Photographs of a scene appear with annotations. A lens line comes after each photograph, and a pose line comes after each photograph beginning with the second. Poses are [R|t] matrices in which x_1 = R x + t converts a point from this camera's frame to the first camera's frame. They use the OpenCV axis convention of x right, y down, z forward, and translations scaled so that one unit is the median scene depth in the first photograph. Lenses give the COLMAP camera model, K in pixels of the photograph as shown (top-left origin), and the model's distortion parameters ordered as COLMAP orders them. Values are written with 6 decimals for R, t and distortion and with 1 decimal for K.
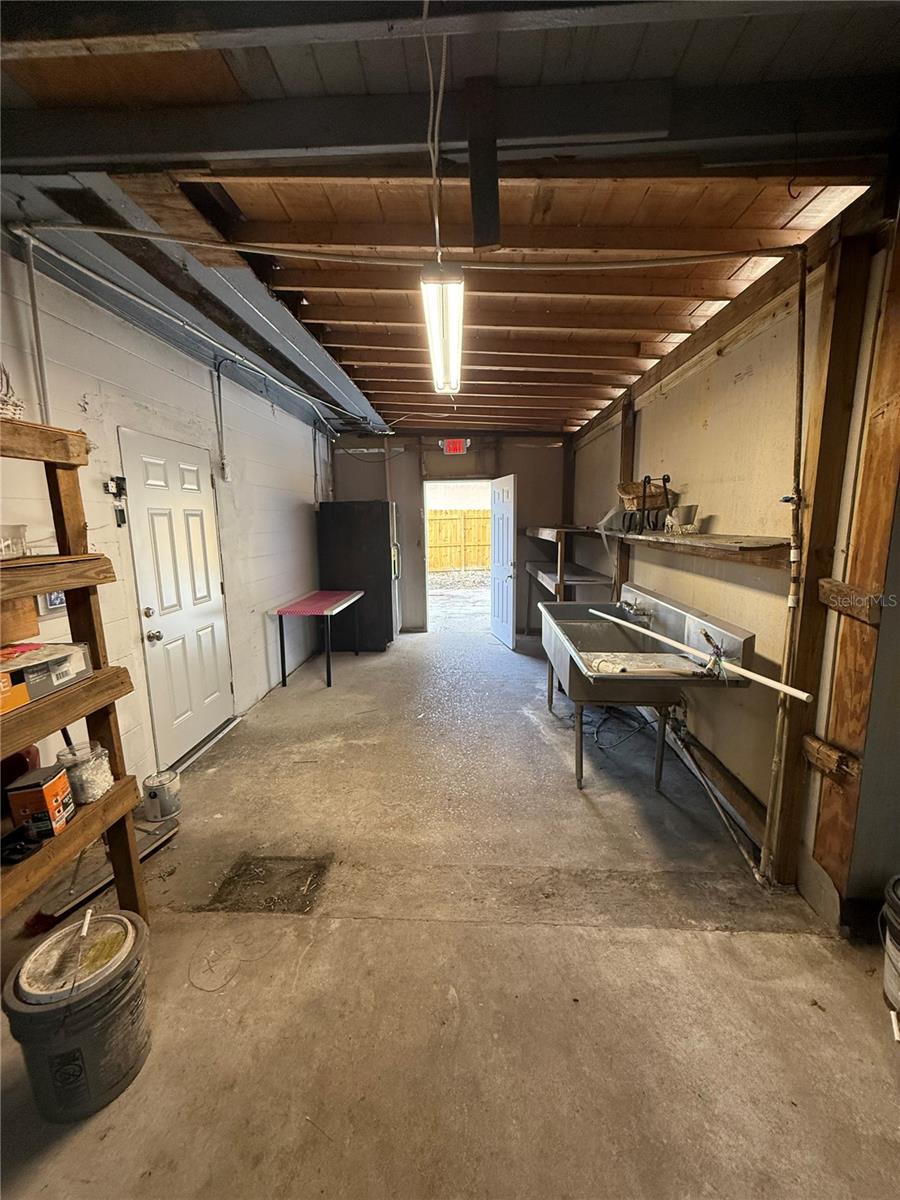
lens RADIAL K [[473.5, 0, 450.1], [0, 473.5, 599.3], [0, 0, 1]] dist [-0.001010, -0.000059]
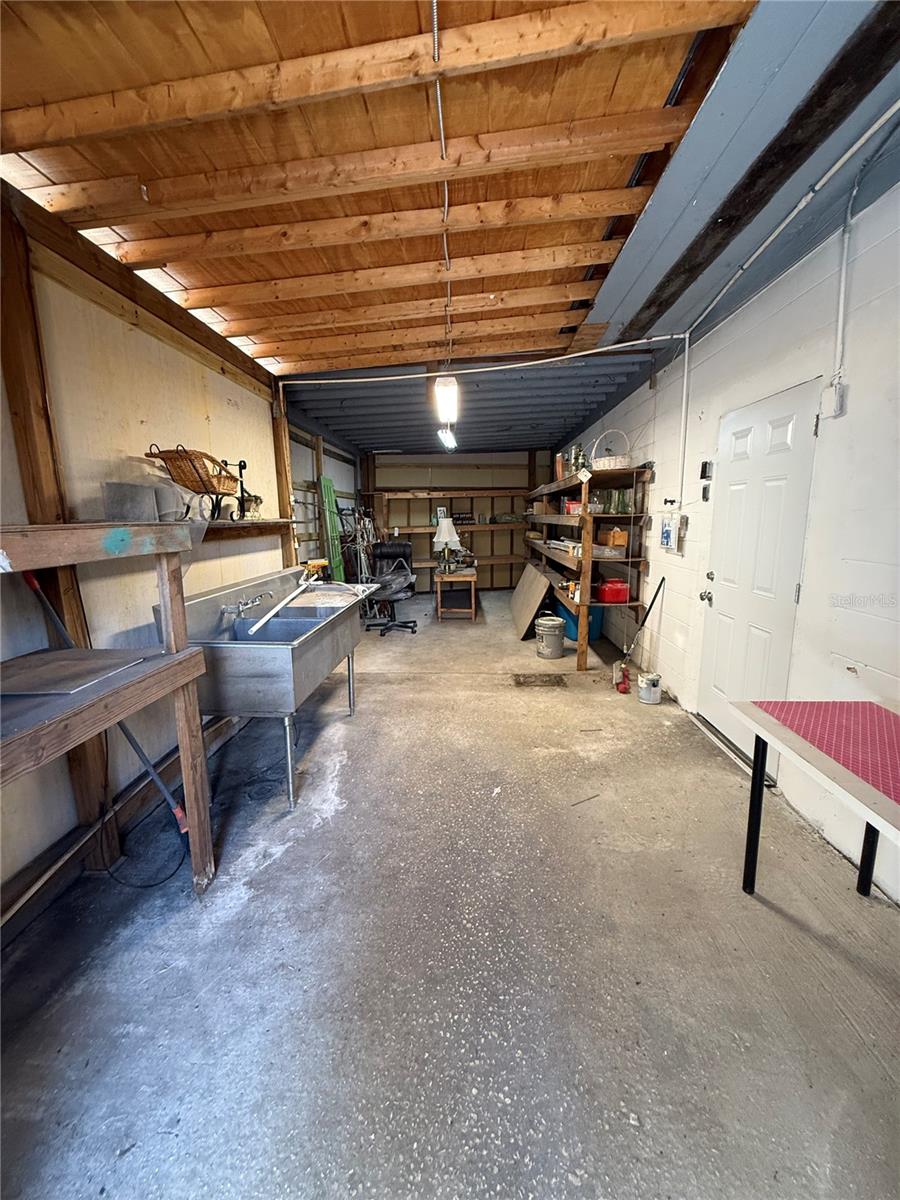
lens RADIAL K [[473.5, 0, 449.9], [0, 473.5, 595.0], [0, 0, 1]] dist [-0.001010, -0.000059]
pose [[-0.999710, 0.022951, 0.007346, -0.010364], [0.024091, 0.944532, 0.327536, -0.359491], [0.000579, 0.327618, -0.944810, 2.353129]]
